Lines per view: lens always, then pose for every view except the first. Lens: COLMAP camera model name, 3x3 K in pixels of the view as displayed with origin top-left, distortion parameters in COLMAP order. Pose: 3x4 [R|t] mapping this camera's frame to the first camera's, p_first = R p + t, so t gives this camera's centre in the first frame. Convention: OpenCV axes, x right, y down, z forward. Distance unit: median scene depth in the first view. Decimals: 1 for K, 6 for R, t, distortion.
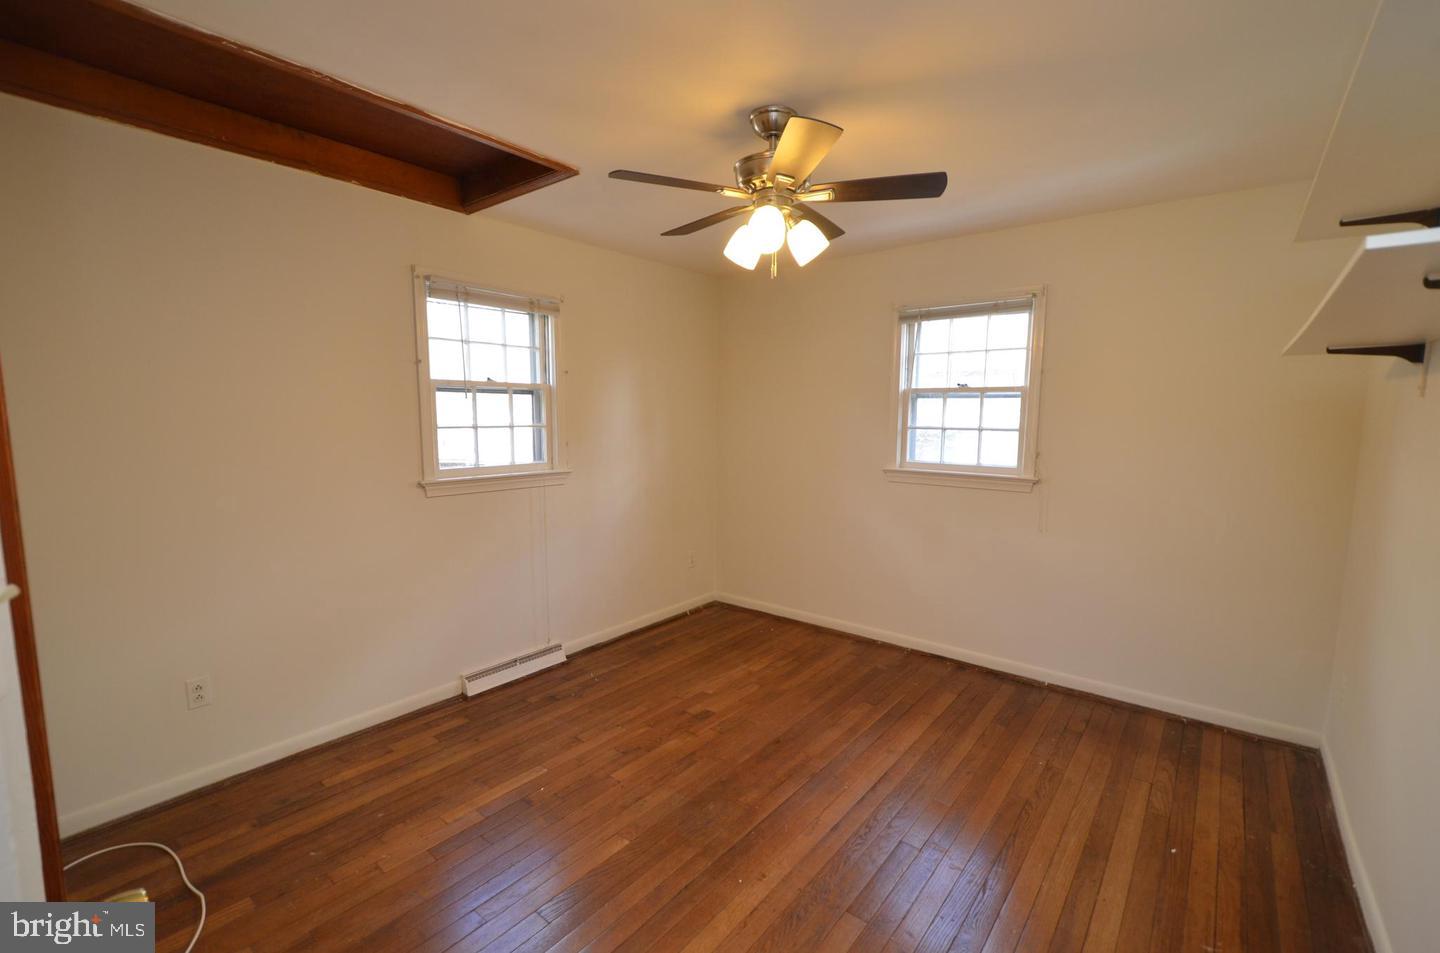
lens RADIAL K [[624.8, 0, 731.6], [0, 624.8, 474.5], [0, 0, 1]] dist [0.004021, -0.004449]
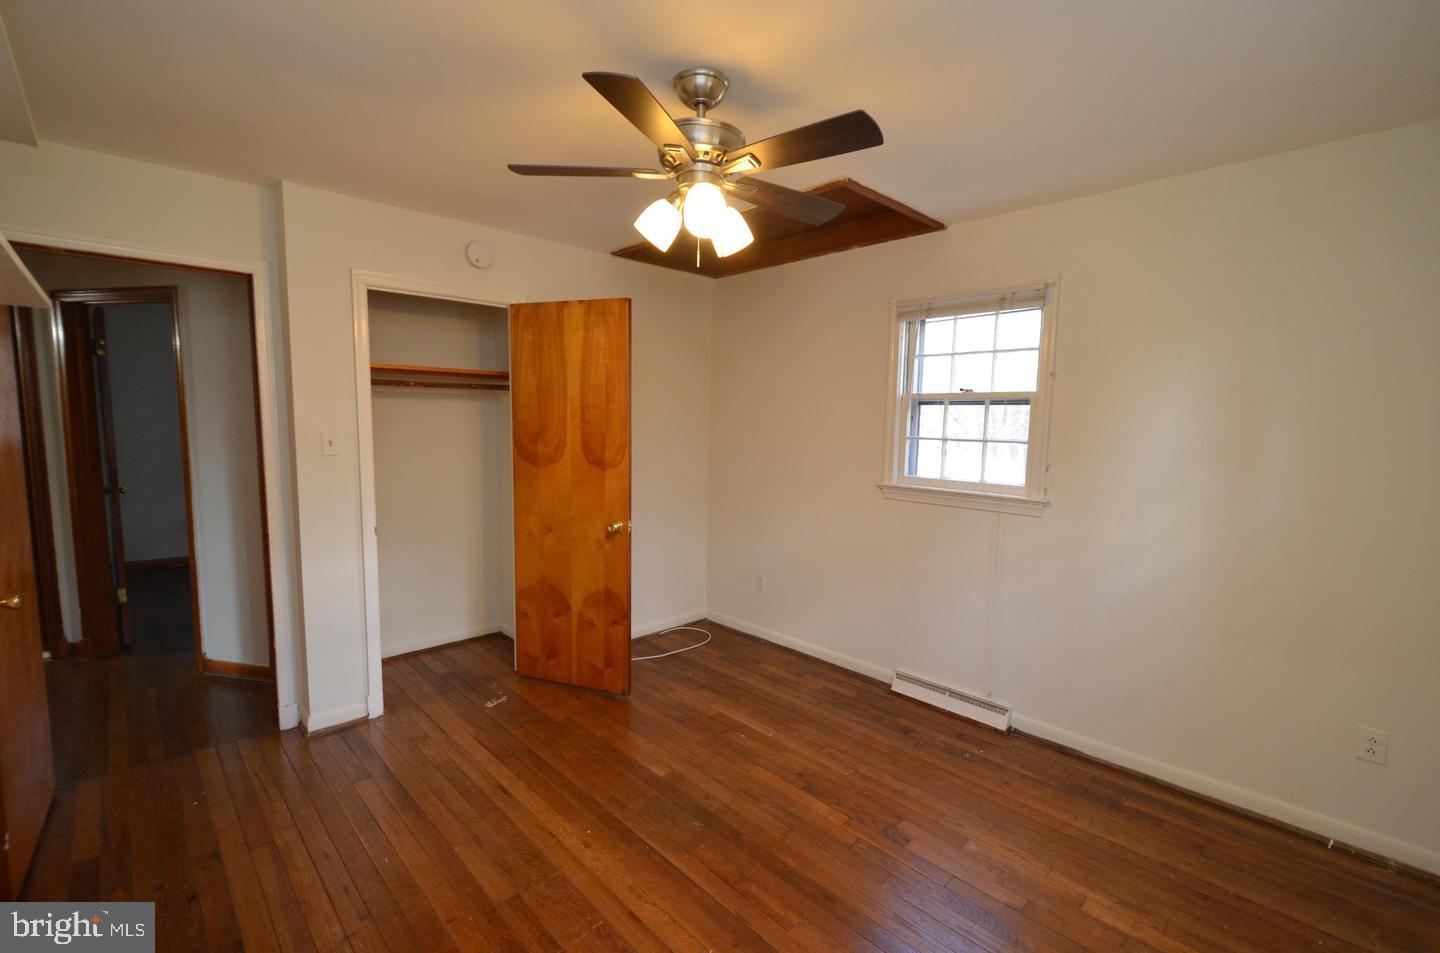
lens RADIAL K [[624.8, 0, 719.8], [0, 624.8, 473.5], [0, 0, 1]] dist [0.004021, -0.004449]
pose [[-0.137581, 0.074336, -0.987697, 0.639097], [-0.118176, 0.988825, 0.090882, -0.071240], [0.983415, 0.129226, -0.127259, 0.791955]]
